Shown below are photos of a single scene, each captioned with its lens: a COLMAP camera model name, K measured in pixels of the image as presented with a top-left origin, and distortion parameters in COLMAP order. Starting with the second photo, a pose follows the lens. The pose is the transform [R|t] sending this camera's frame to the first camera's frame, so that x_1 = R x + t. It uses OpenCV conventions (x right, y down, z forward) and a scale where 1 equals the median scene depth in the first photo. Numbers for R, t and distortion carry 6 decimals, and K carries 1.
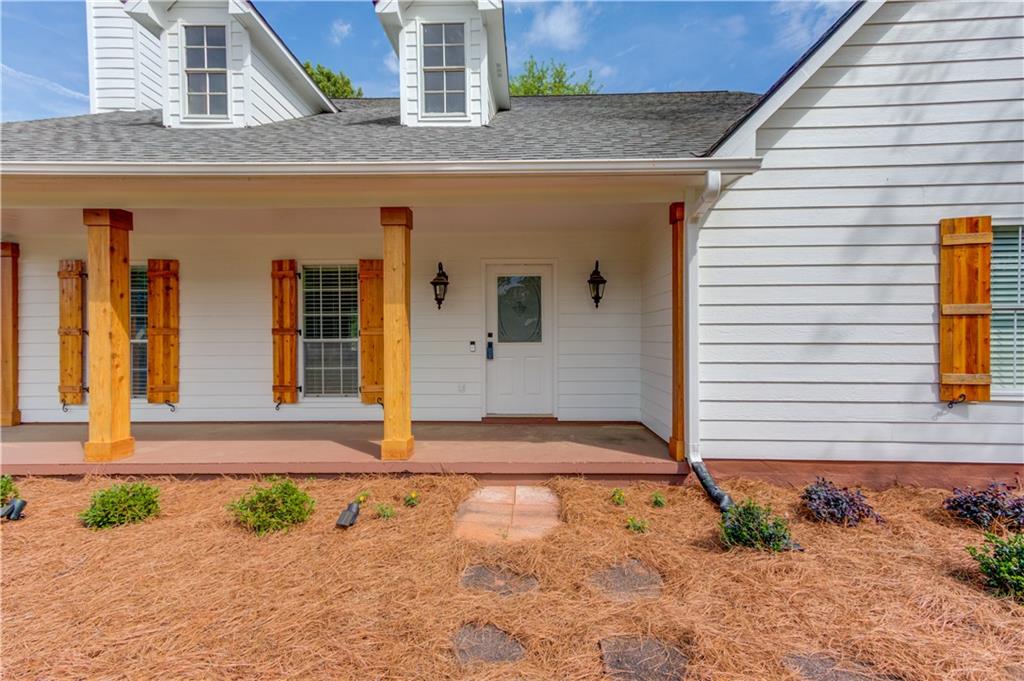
lens RADIAL K [[482.2, 0, 577.0], [0, 482.2, 341.5], [0, 0, 1]] dist [-0.000584, 0.000272]
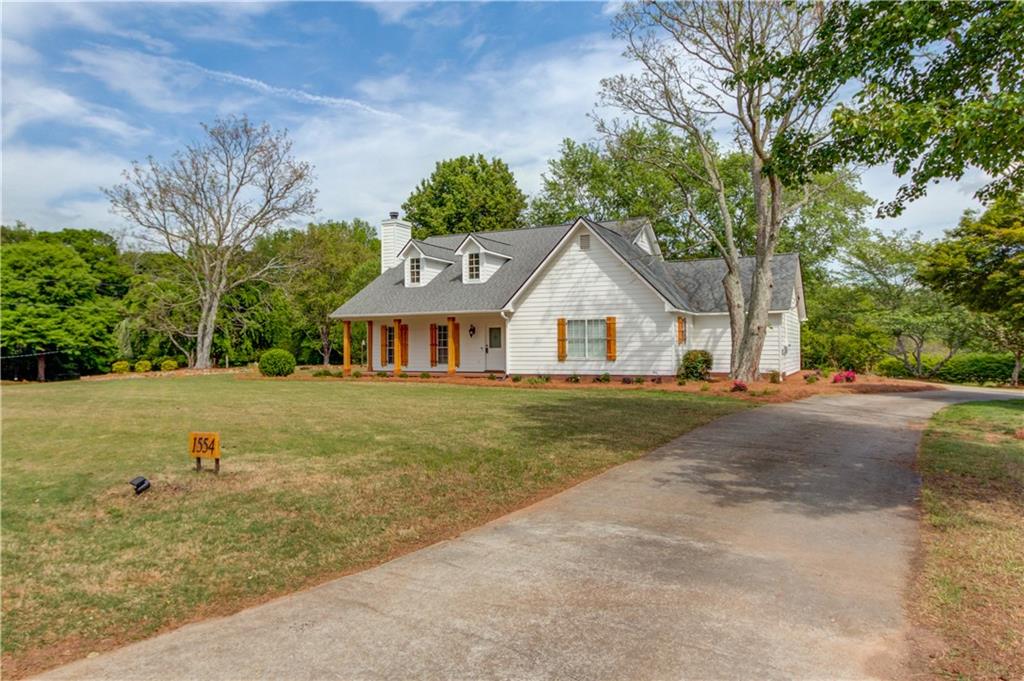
lens RADIAL K [[501.2, 0, 511.1], [0, 501.2, 339.5], [0, 0, 1]] dist [-0.004741, 0.001201]
pose [[0.910871, -0.010018, -0.412569, 1.385666], [-0.002427, 0.999558, -0.029628, 0.045620], [0.412684, 0.027989, 0.910444, -2.045116]]
